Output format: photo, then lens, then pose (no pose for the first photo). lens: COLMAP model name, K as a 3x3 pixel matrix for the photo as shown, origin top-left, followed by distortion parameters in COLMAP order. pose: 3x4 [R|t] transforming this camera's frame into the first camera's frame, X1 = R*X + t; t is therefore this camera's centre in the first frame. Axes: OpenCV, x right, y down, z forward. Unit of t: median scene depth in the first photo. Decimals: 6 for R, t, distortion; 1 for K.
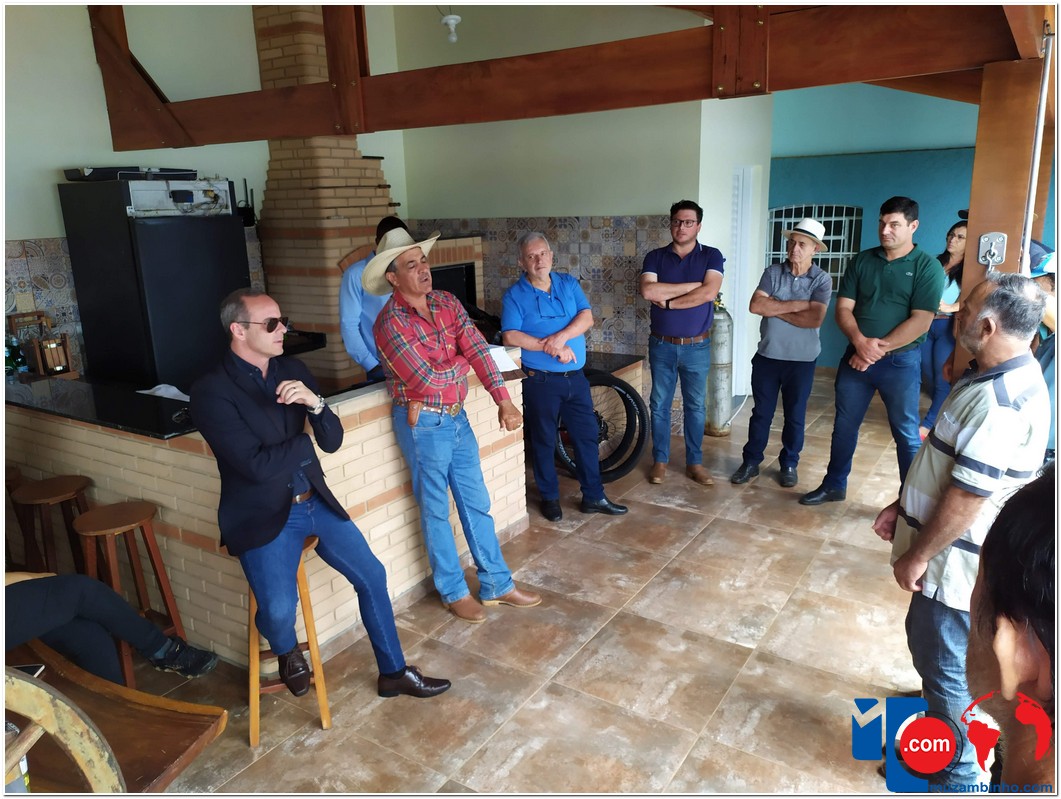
lens RADIAL K [[799.3, 0, 525.2], [0, 799.3, 397.1], [0, 0, 1]] dist [0.048290, -0.030724]
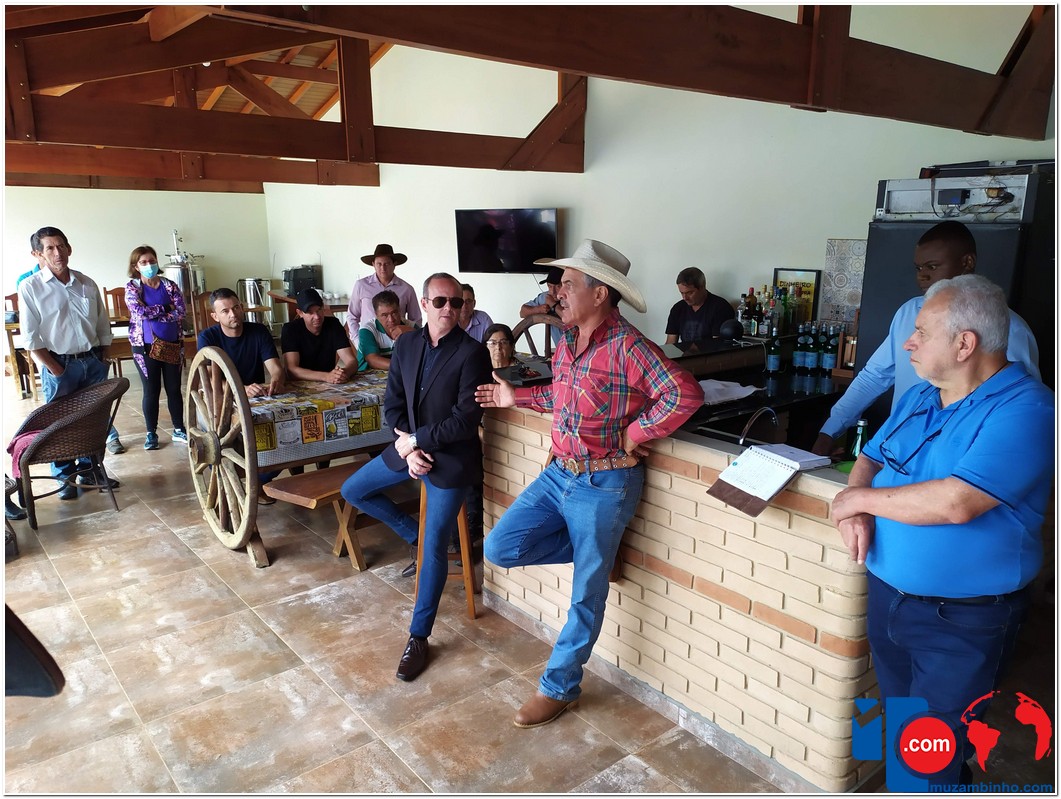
lens RADIAL K [[799.3, 0, 528.4], [0, 799.3, 398.7], [0, 0, 1]] dist [0.048290, -0.030724]
pose [[-0.311398, 0.248640, -0.917175, 0.813387], [-0.207009, 0.924235, 0.320837, -0.383307], [0.927458, 0.289772, -0.236334, 1.403639]]
